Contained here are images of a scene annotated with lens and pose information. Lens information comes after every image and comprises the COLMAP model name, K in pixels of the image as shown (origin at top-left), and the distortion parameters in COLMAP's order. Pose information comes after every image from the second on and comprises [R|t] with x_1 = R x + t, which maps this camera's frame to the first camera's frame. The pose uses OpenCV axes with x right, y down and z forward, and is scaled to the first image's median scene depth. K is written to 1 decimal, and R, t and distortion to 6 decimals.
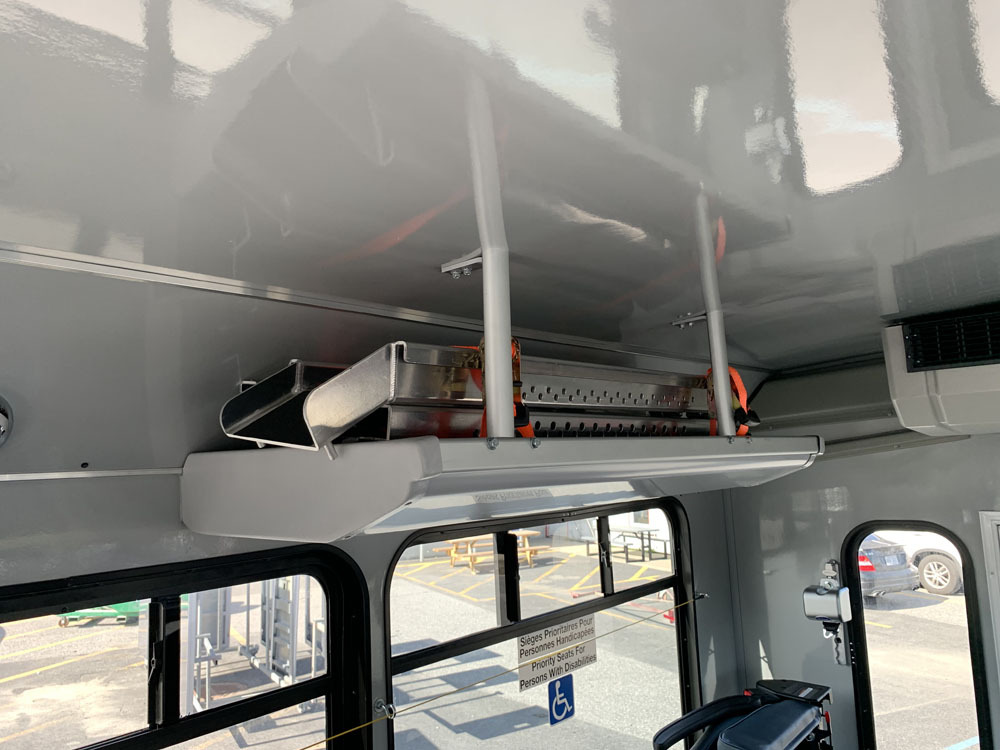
lens RADIAL K [[759.3, 0, 498.1], [0, 759.3, 370.9], [0, 0, 1]] dist [0.068733, -0.103168]
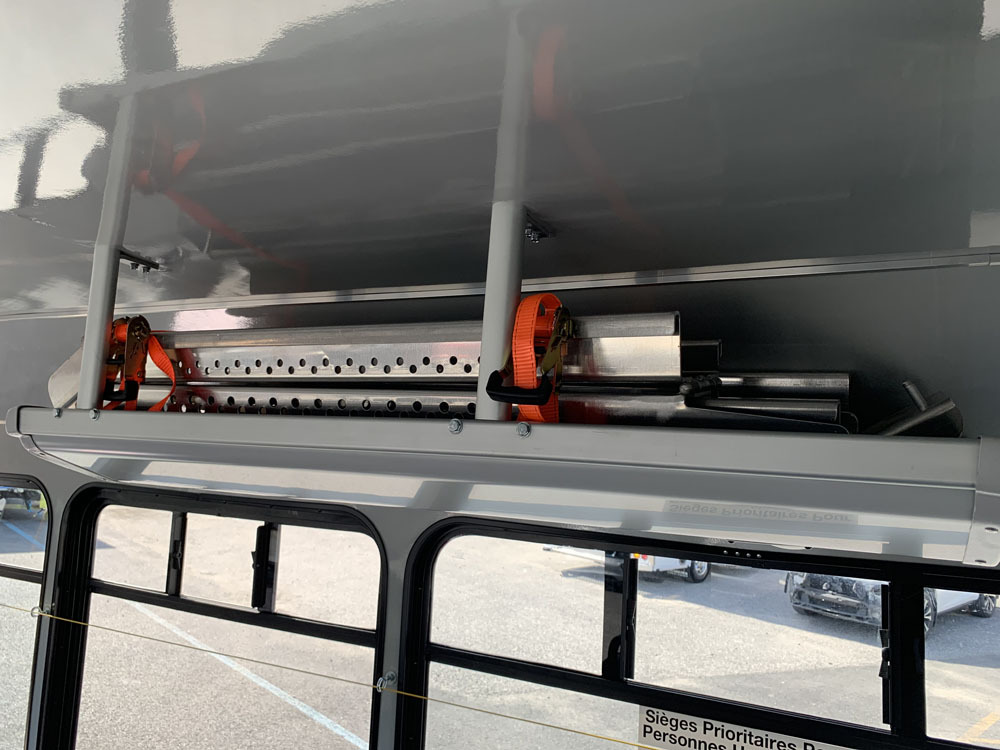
lens RADIAL K [[752.5, 0, 501.4], [0, 752.5, 367.6], [0, 0, 1]] dist [-0.005277, -0.002114]
pose [[0.255080, -0.038655, -0.966147, 0.548503], [0.056517, 0.998088, -0.025011, 0.038706], [0.965267, -0.048224, 0.256777, 0.580248]]
